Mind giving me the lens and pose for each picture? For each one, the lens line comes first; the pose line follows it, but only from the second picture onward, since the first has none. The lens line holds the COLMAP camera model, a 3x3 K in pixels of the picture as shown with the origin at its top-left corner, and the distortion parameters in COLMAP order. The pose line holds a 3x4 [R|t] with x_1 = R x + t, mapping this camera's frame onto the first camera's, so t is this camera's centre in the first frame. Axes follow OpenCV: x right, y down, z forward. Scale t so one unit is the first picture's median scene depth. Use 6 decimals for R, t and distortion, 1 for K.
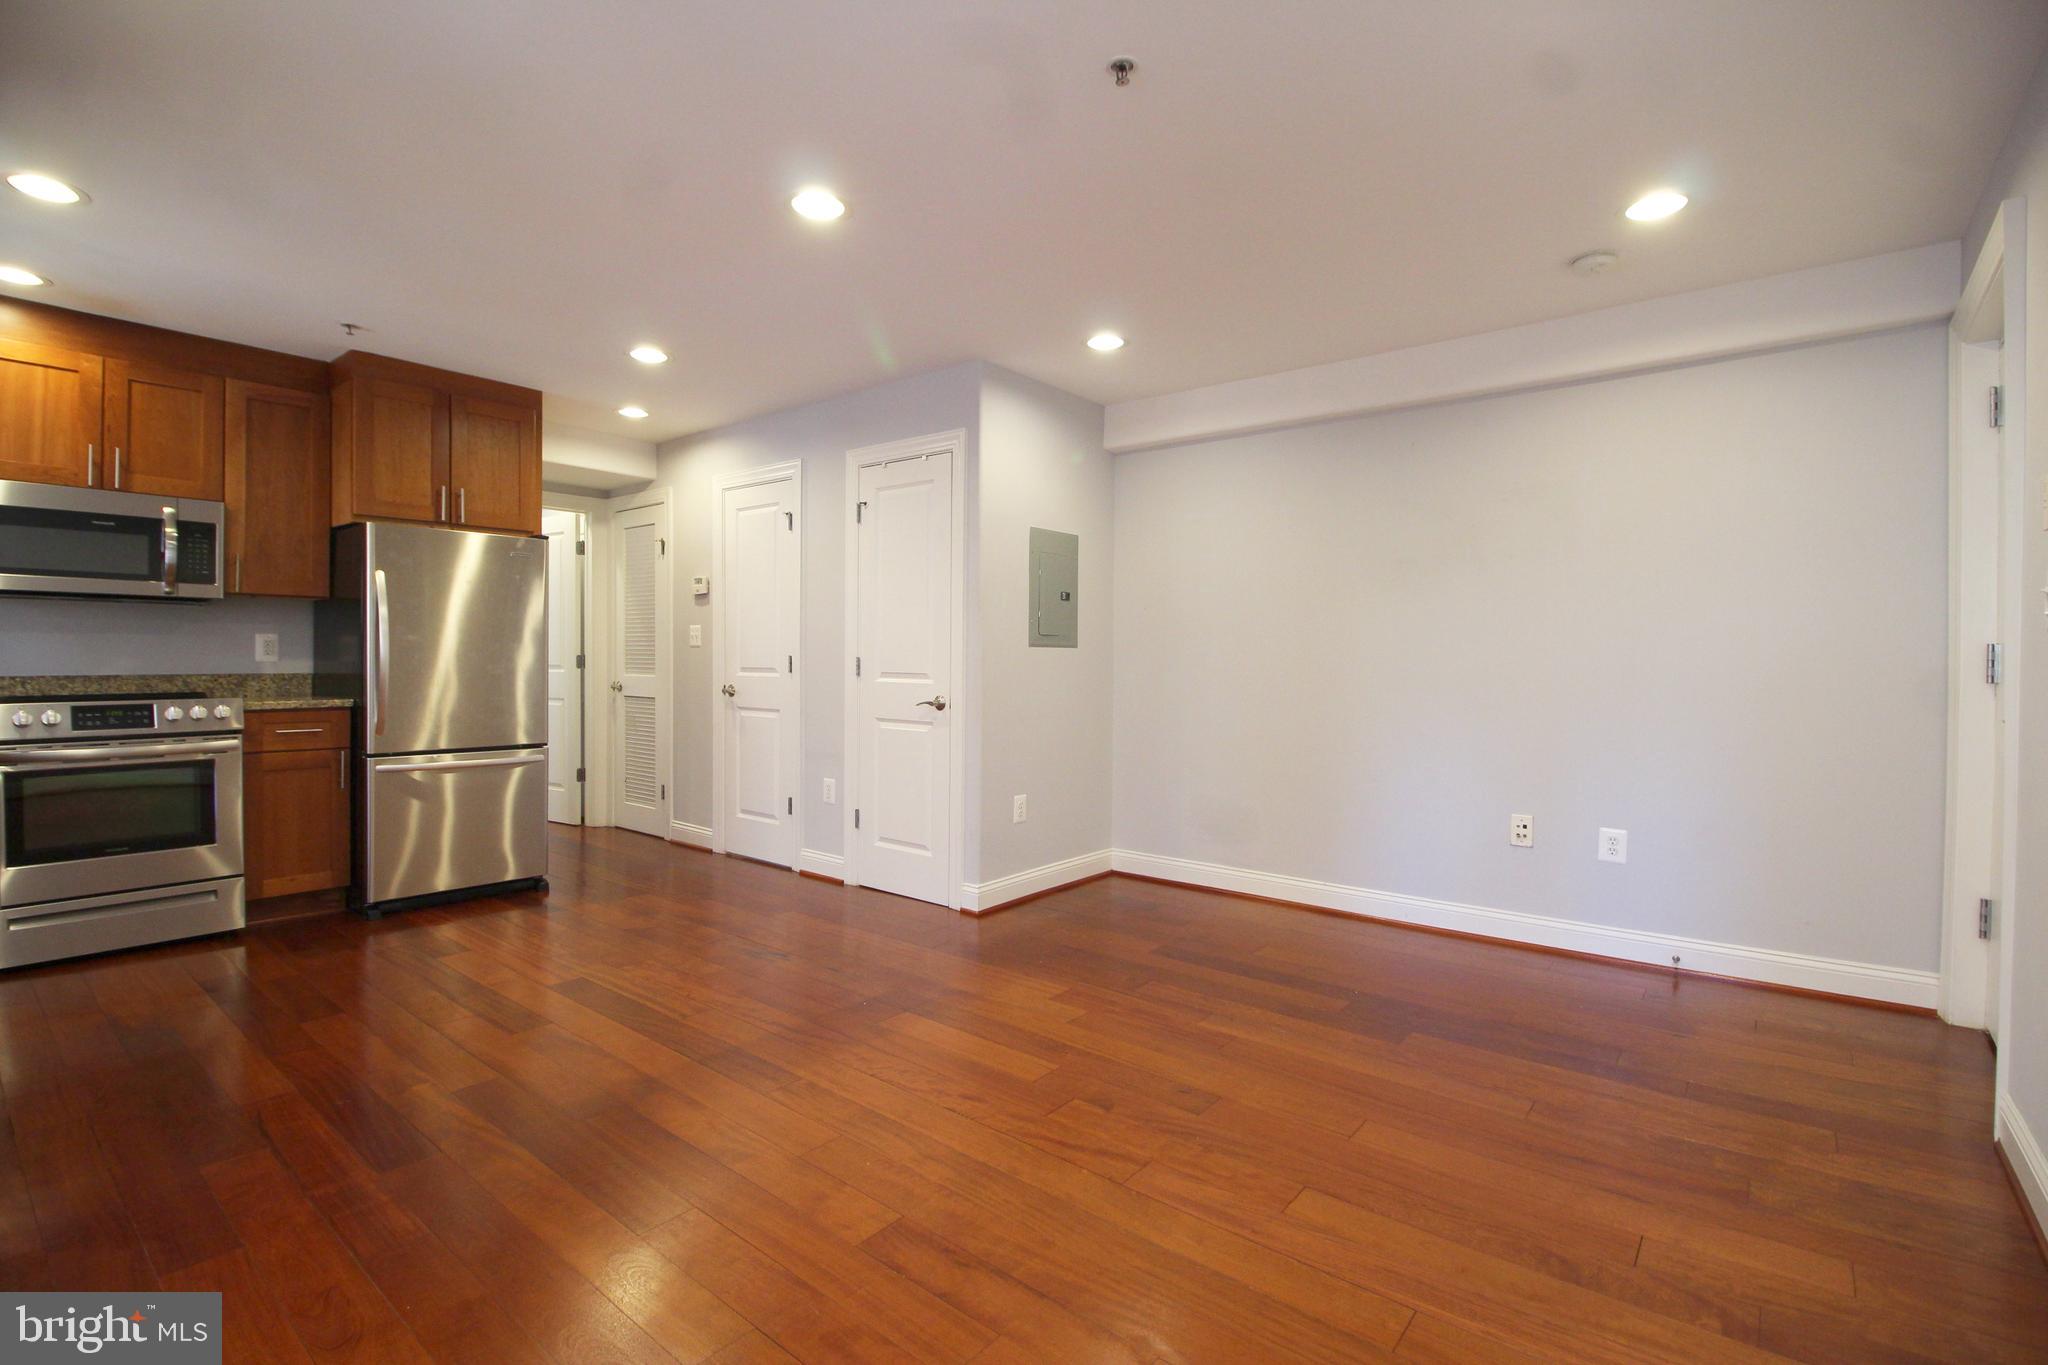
lens RADIAL K [[942.0, 0, 1019.3], [0, 942.0, 668.8], [0, 0, 1]] dist [-0.001959, -0.011810]
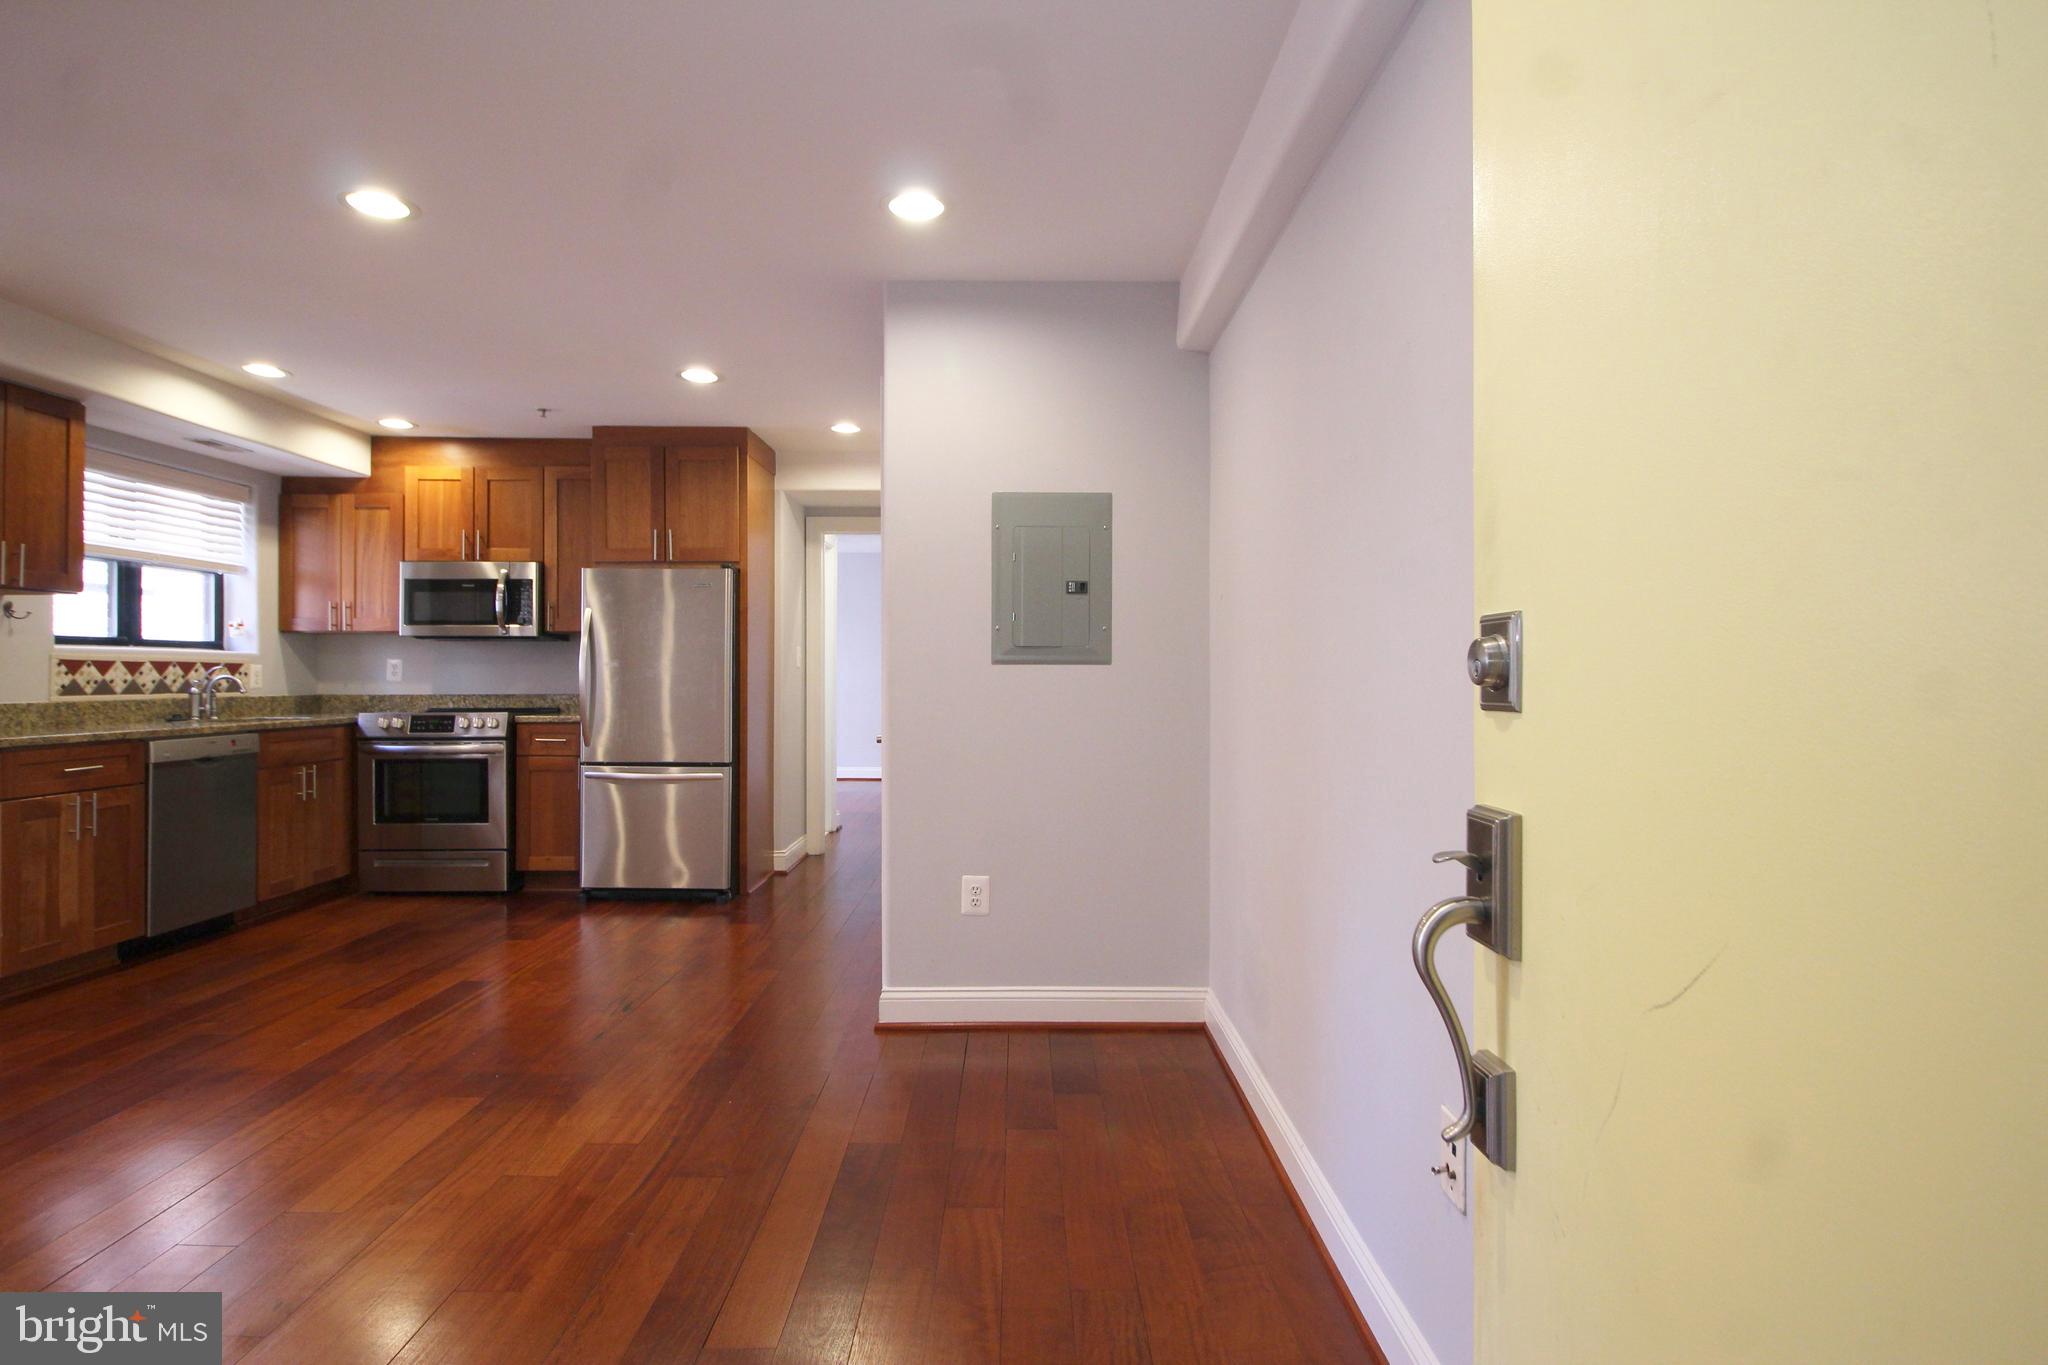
lens RADIAL K [[1056.9, 0, 1021.9], [0, 1056.9, 671.6], [0, 0, 1]] dist [-0.000706, -0.012927]
pose [[0.635802, -0.008382, -0.771807, 0.664518], [-0.006126, 0.999855, -0.015905, -0.006078], [0.771828, 0.014841, 0.635658, 0.547559]]
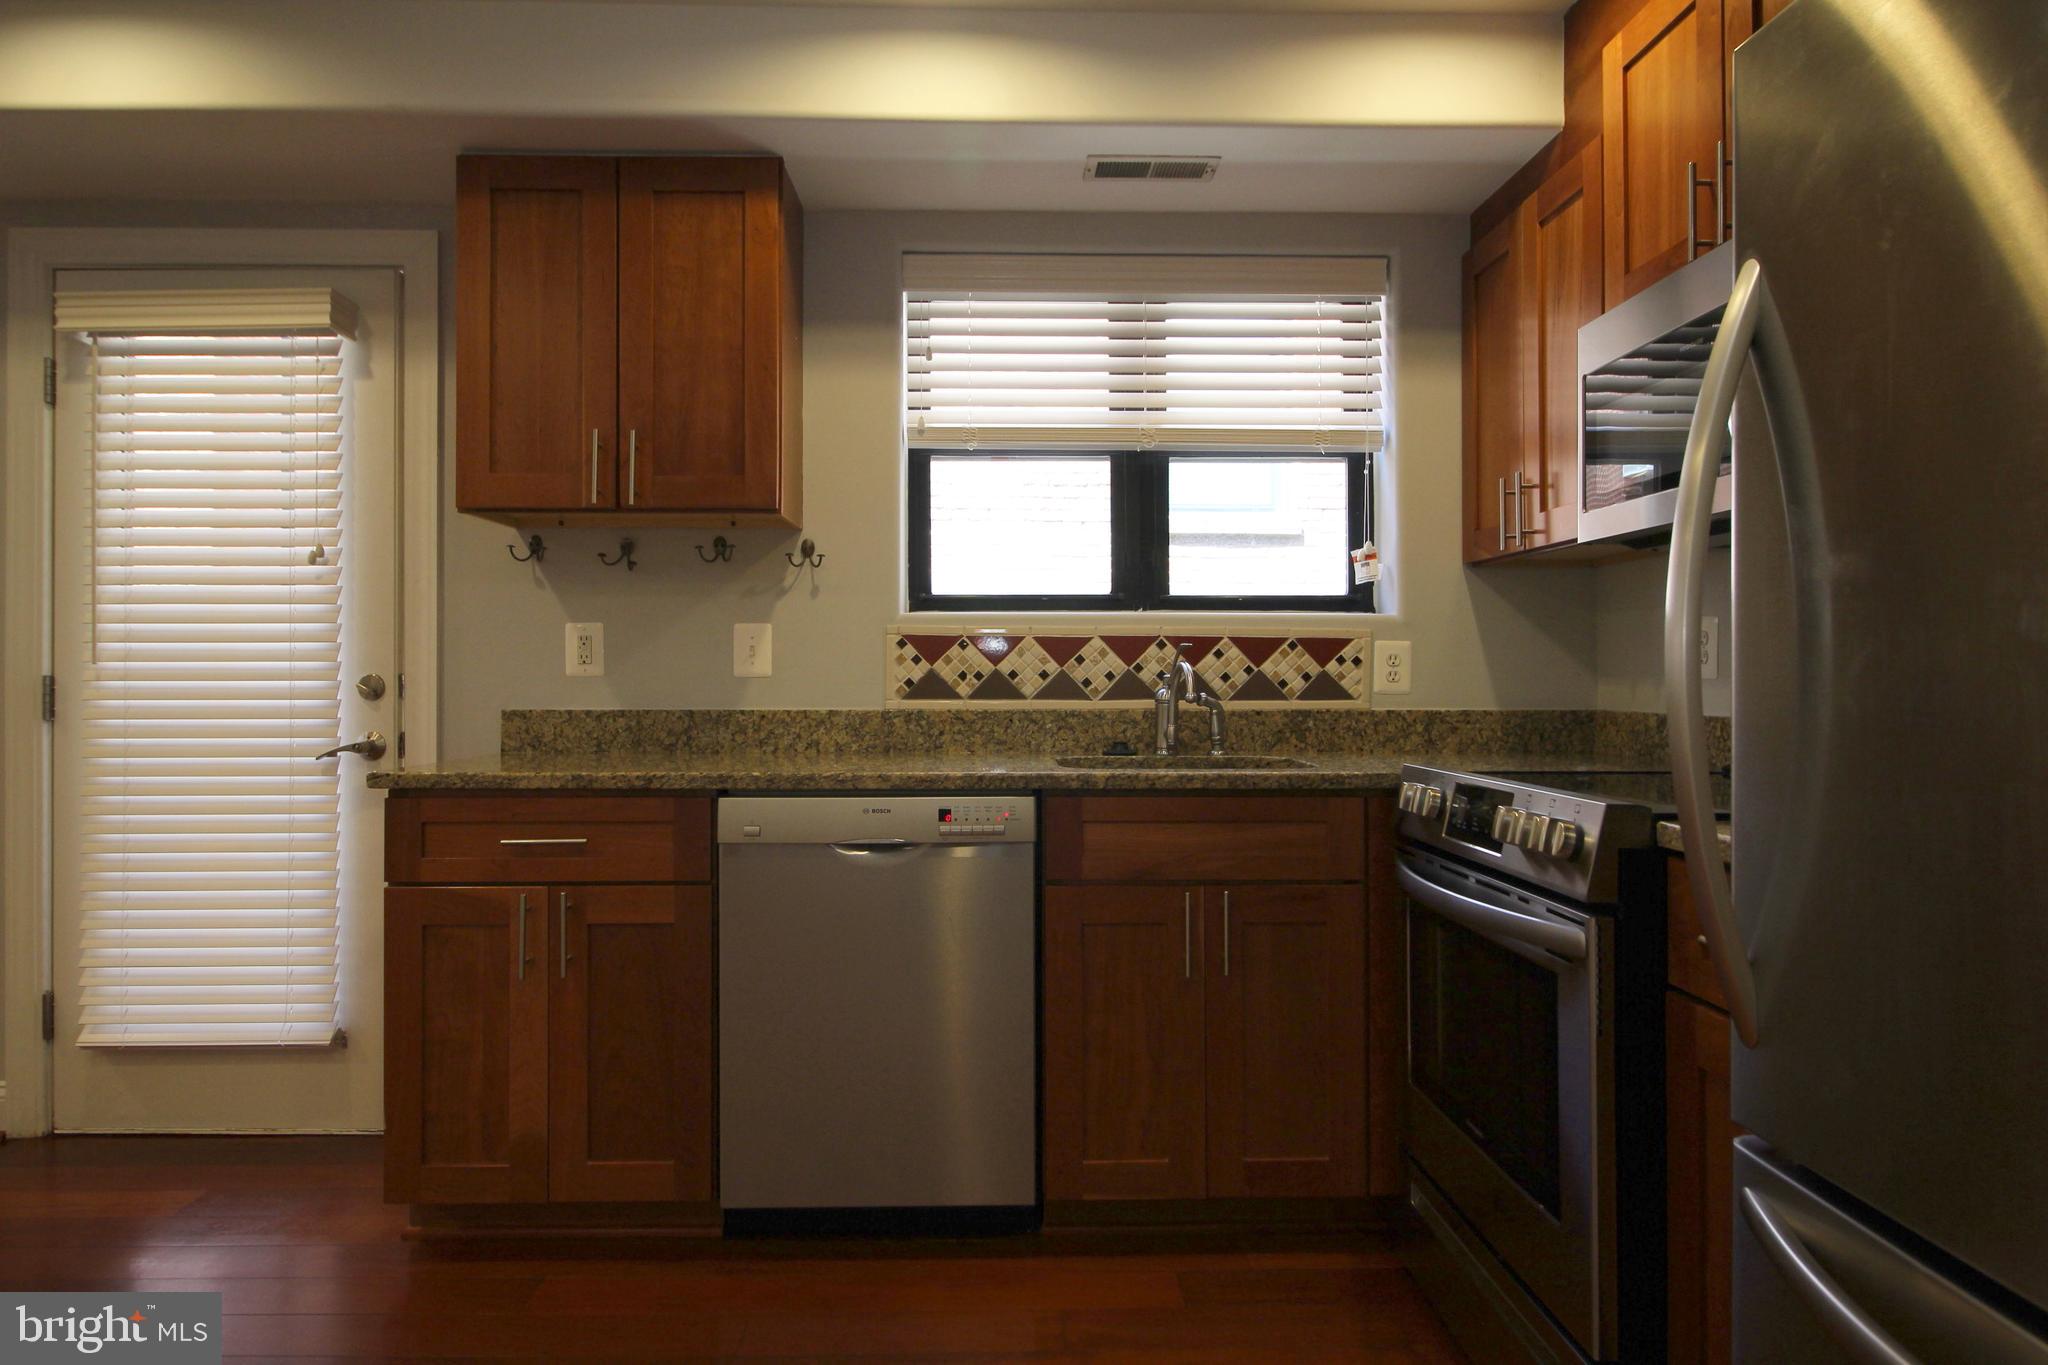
lens RADIAL K [[1235.6, 0, 1016.1], [0, 1235.6, 665.2], [0, 0, 1]] dist [0.005234, -0.002197]
pose [[-0.761854, -0.012980, -0.647618, -0.359687], [-0.014038, 0.999895, -0.003526, -0.010370], [0.647596, 0.006405, -0.761957, 1.052348]]
